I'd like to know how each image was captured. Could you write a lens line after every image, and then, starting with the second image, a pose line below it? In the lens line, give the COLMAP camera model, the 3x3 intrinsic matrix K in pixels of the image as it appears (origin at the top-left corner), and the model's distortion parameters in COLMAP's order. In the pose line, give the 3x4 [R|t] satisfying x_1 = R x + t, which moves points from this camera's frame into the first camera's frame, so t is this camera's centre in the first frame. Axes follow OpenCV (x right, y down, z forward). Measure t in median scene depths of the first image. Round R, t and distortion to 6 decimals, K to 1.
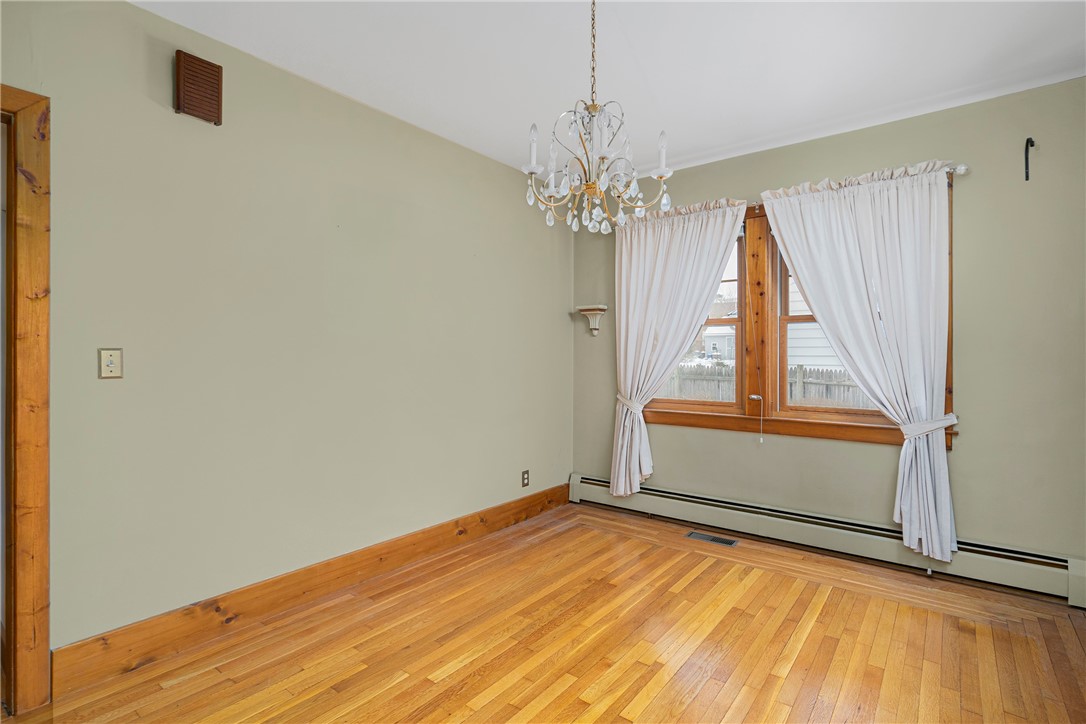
lens RADIAL K [[516.4, 0, 540.3], [0, 516.4, 349.0], [0, 0, 1]] dist [-0.002760, 0.000710]
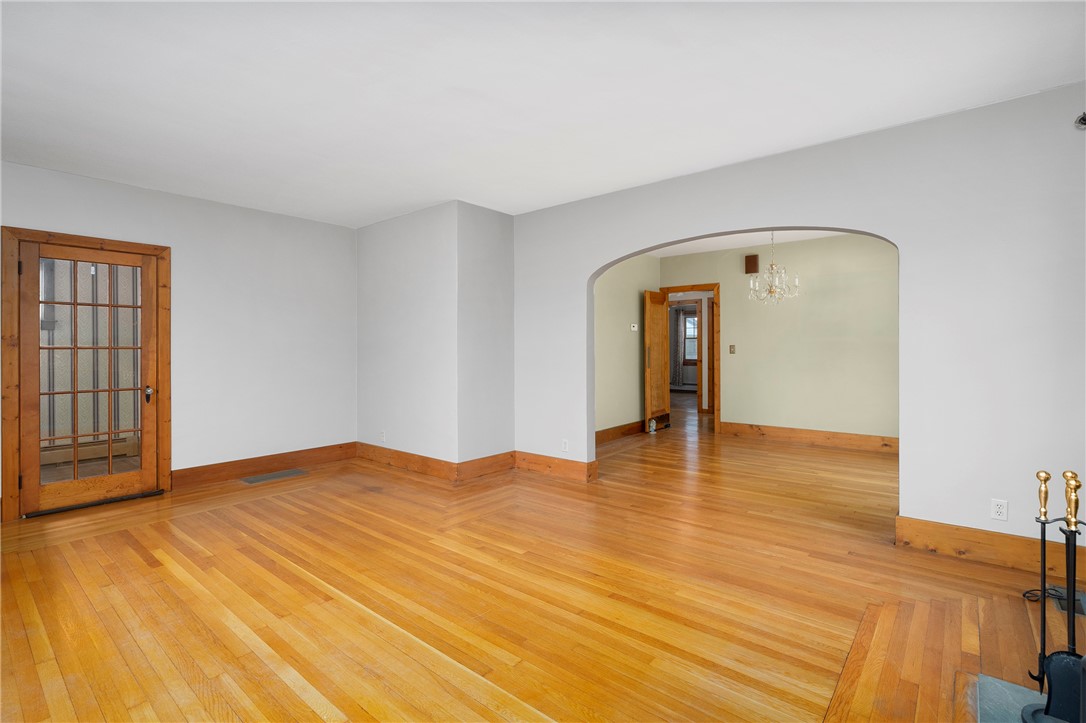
lens RADIAL K [[503.3, 0, 543.0], [0, 503.3, 361.5], [0, 0, 1]] dist [-0.002054, 0.000531]
pose [[-0.031528, 0.026453, -0.999153, 1.835066], [0.018033, 0.999502, 0.025893, -0.002485], [0.999340, -0.017202, -0.031989, -0.153815]]
